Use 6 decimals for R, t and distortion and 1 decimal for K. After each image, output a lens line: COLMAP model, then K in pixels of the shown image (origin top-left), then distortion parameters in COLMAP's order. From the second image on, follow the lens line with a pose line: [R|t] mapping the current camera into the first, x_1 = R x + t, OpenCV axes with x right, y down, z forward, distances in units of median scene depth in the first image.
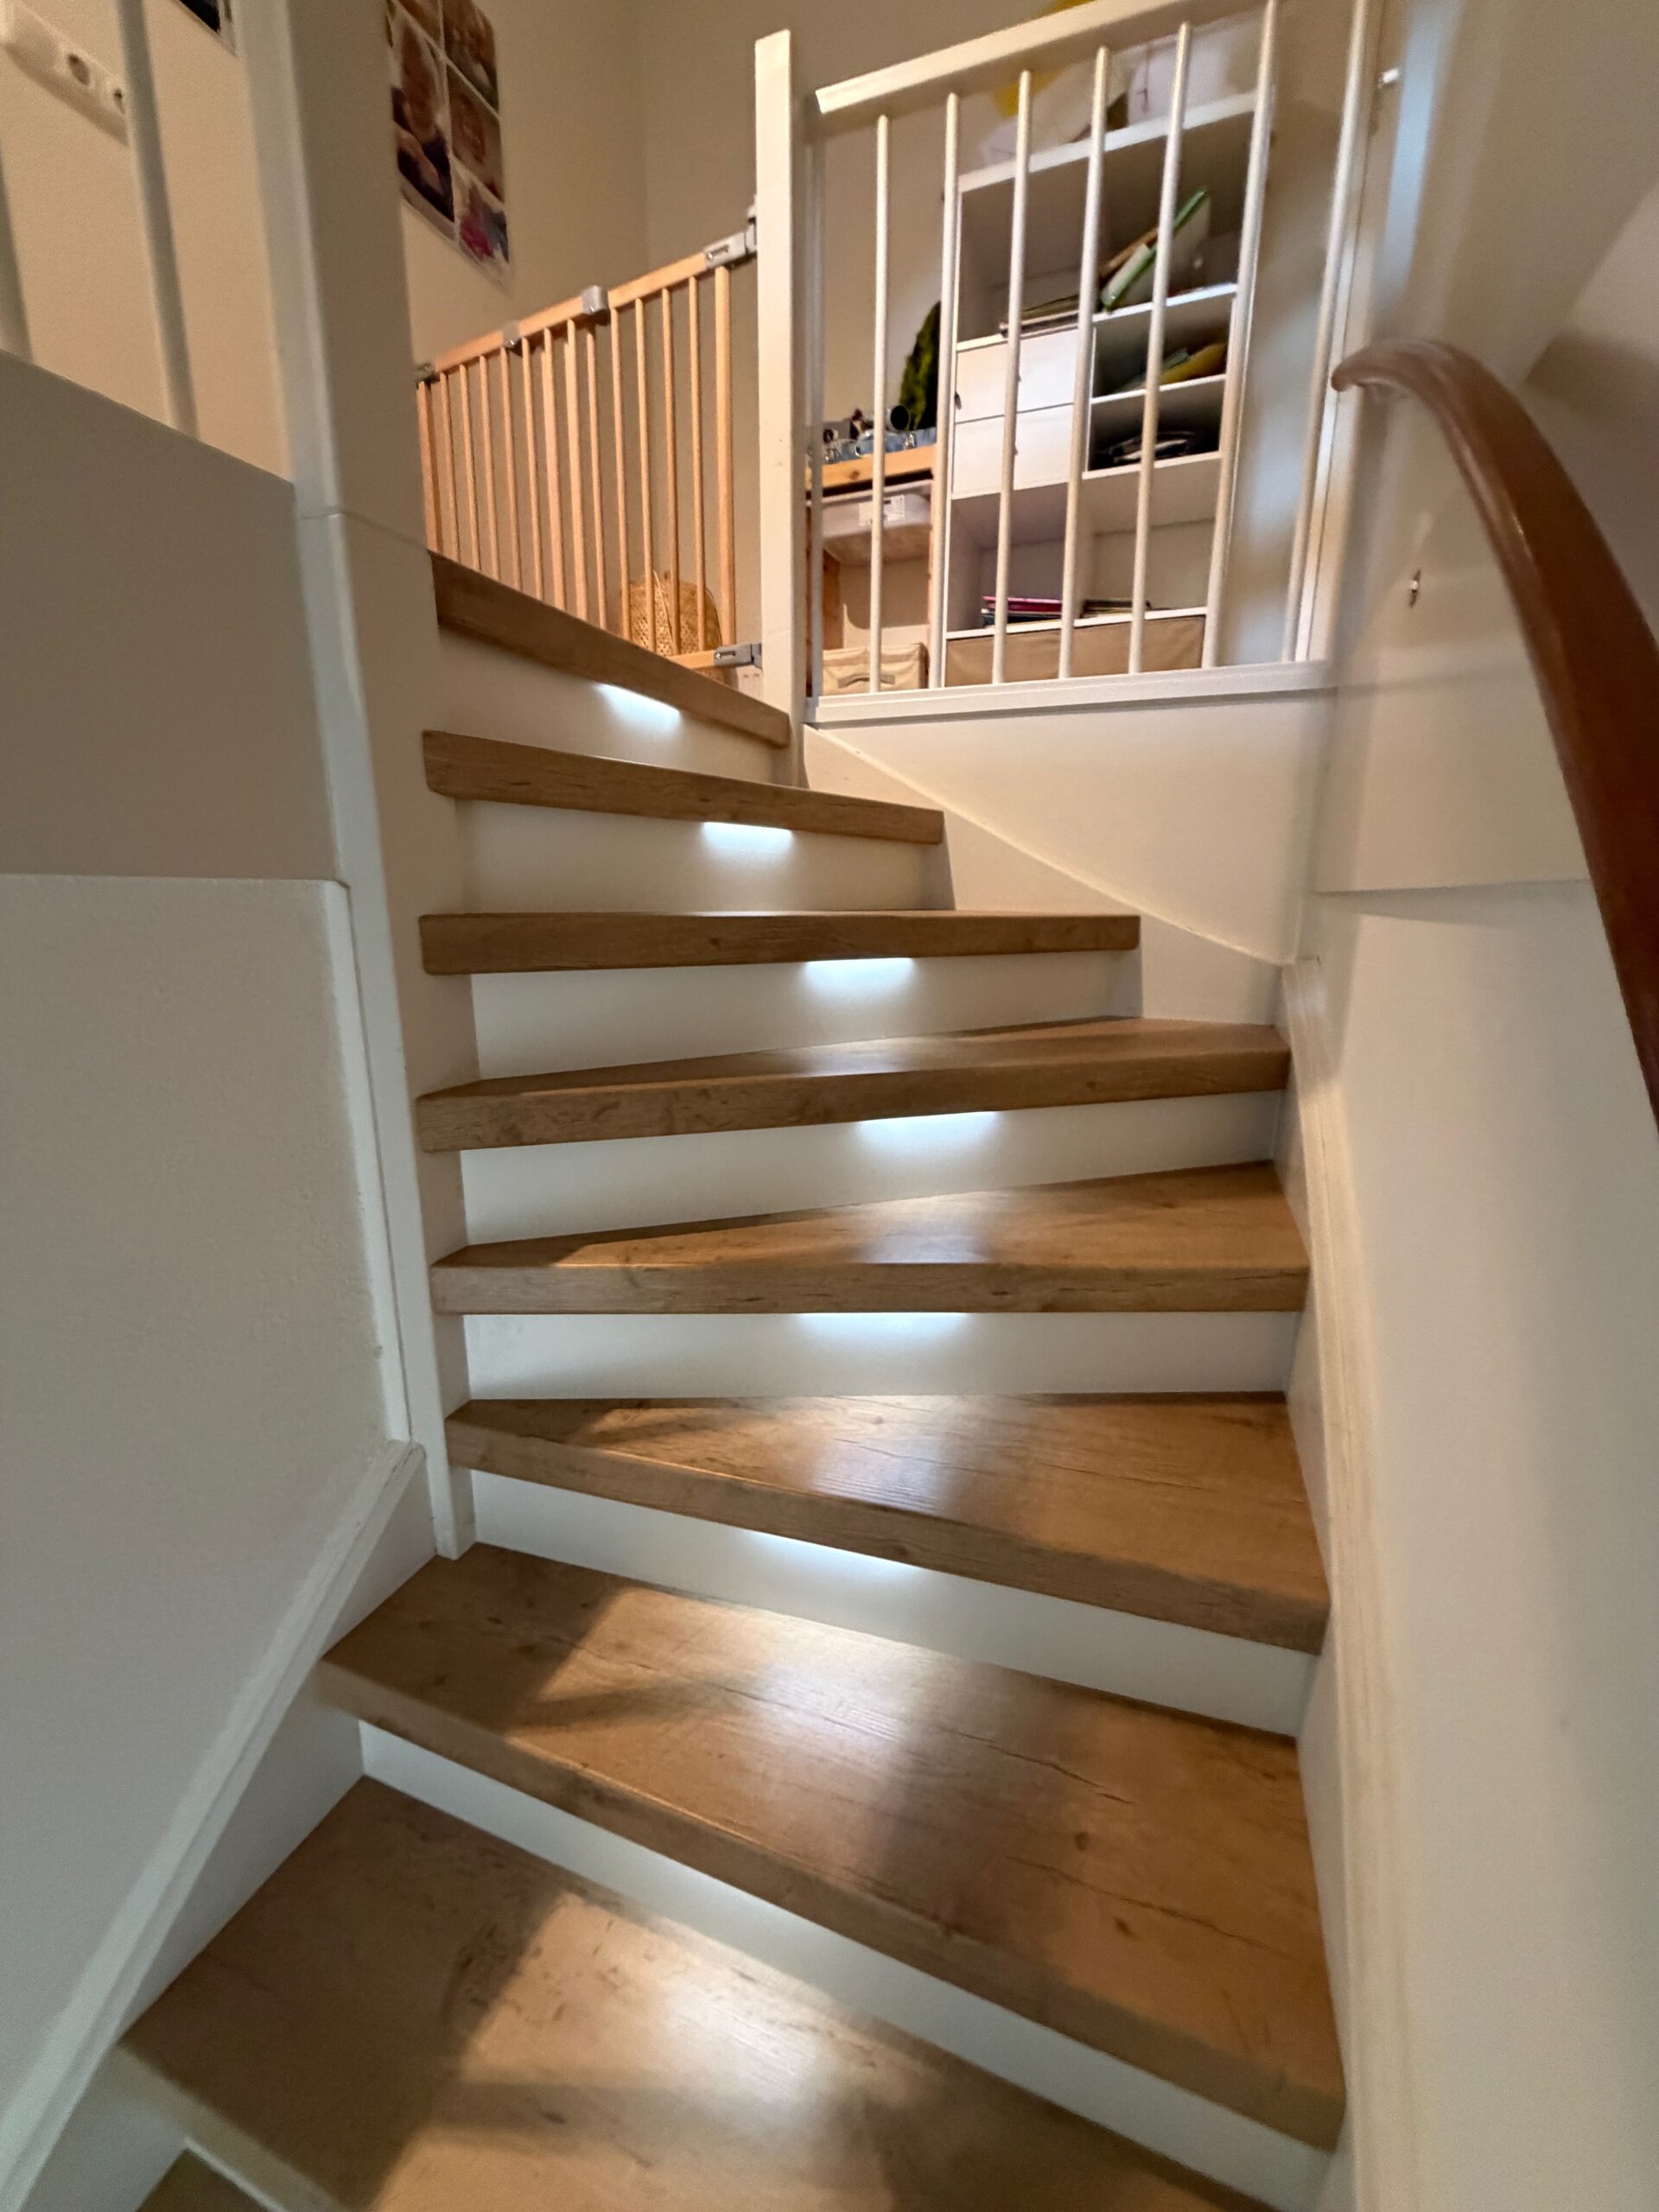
lens RADIAL K [[889.3, 0, 820.7], [0, 889.3, 1099.3], [0, 0, 1]] dist [-0.001762, -0.000246]
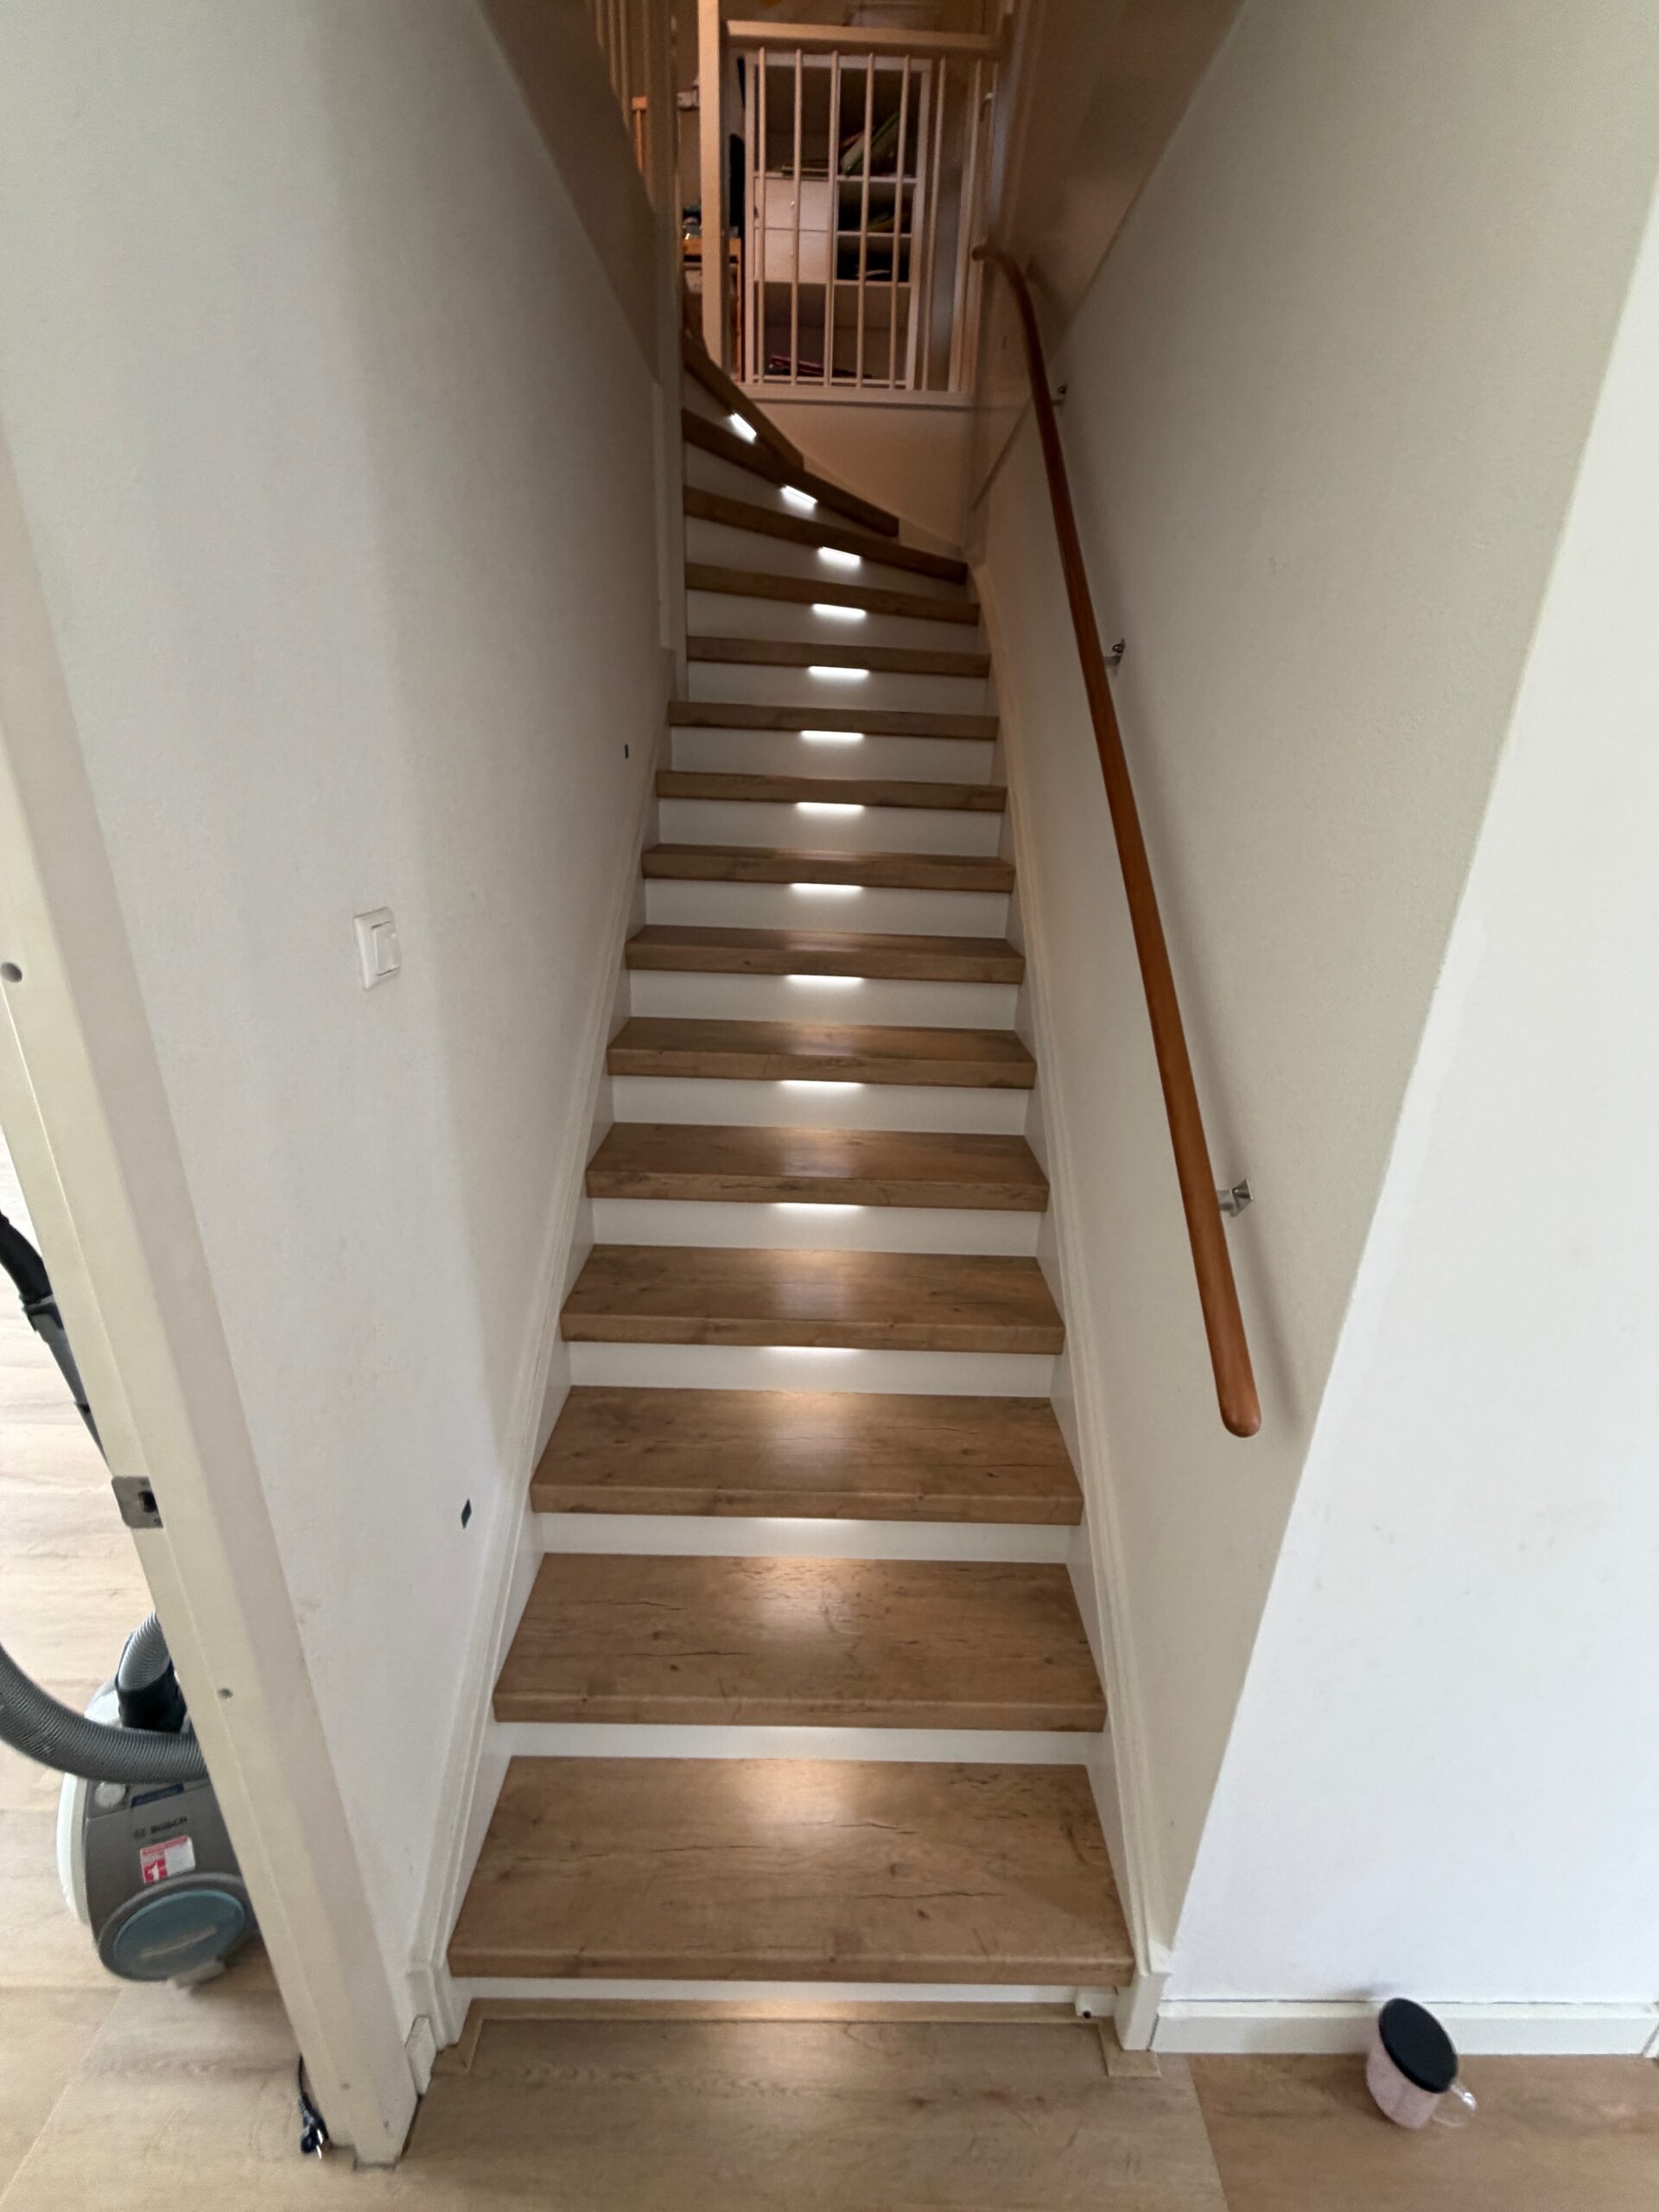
lens RADIAL K [[889.3, 0, 820.7], [0, 889.3, 1099.3], [0, 0, 1]] dist [-0.001762, -0.000246]
pose [[0.931456, -0.105950, 0.348087, -0.488323], [0.058483, 0.987823, 0.144173, 0.592442], [-0.359124, -0.113933, 0.926309, -0.735200]]
